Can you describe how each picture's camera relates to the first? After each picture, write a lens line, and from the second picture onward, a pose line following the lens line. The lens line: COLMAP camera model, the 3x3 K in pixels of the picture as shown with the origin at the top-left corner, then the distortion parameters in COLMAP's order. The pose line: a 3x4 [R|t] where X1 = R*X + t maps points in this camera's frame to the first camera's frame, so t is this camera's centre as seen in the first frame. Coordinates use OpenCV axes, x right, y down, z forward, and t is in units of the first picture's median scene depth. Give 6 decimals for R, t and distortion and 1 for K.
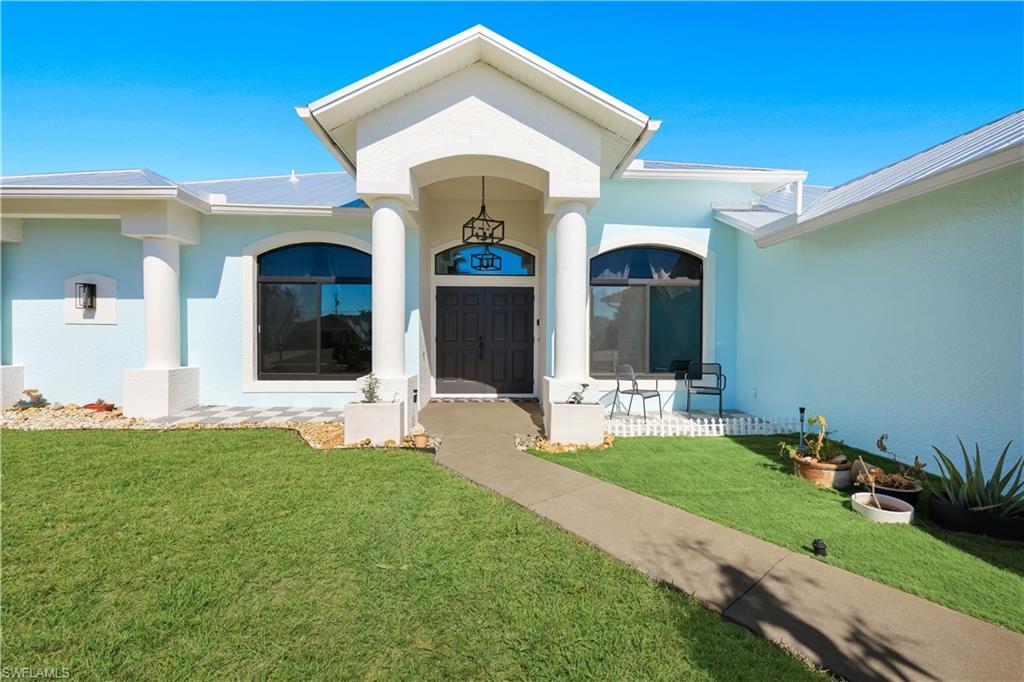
lens RADIAL K [[413.6, 0, 511.6], [0, 413.6, 338.0], [0, 0, 1]] dist [0.000330, 0.000040]
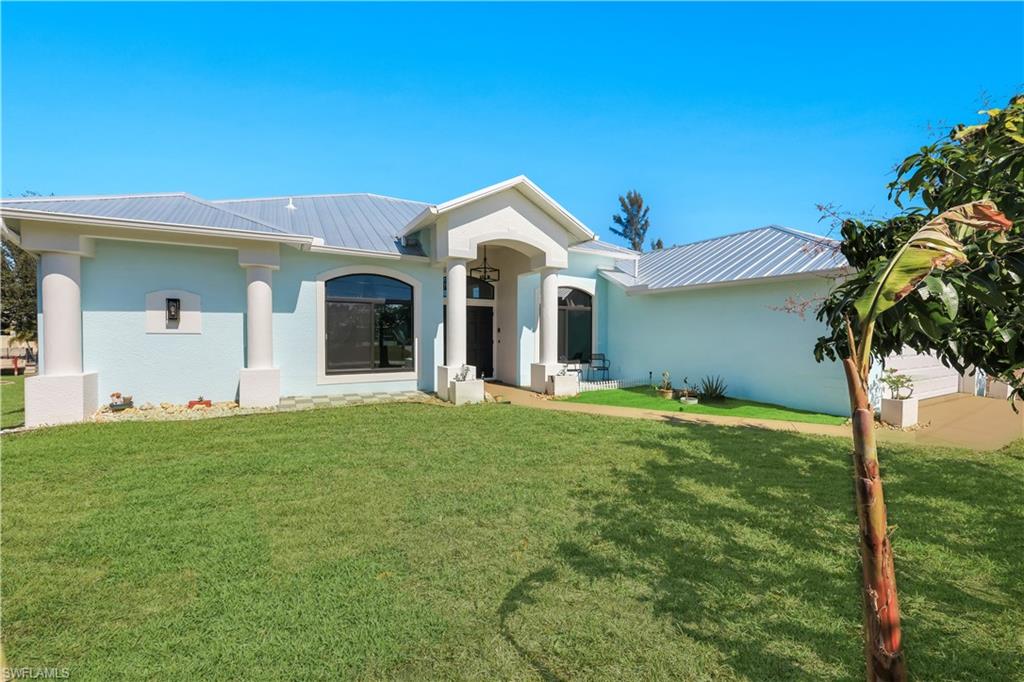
lens RADIAL K [[413.6, 0, 511.6], [0, 413.6, 338.0], [0, 0, 1]] dist [0.000330, 0.000040]
pose [[0.887949, -0.008748, 0.459859, -0.719004], [0.005251, 0.999947, 0.008882, -0.026797], [-0.459912, -0.005471, 0.887948, -0.465433]]
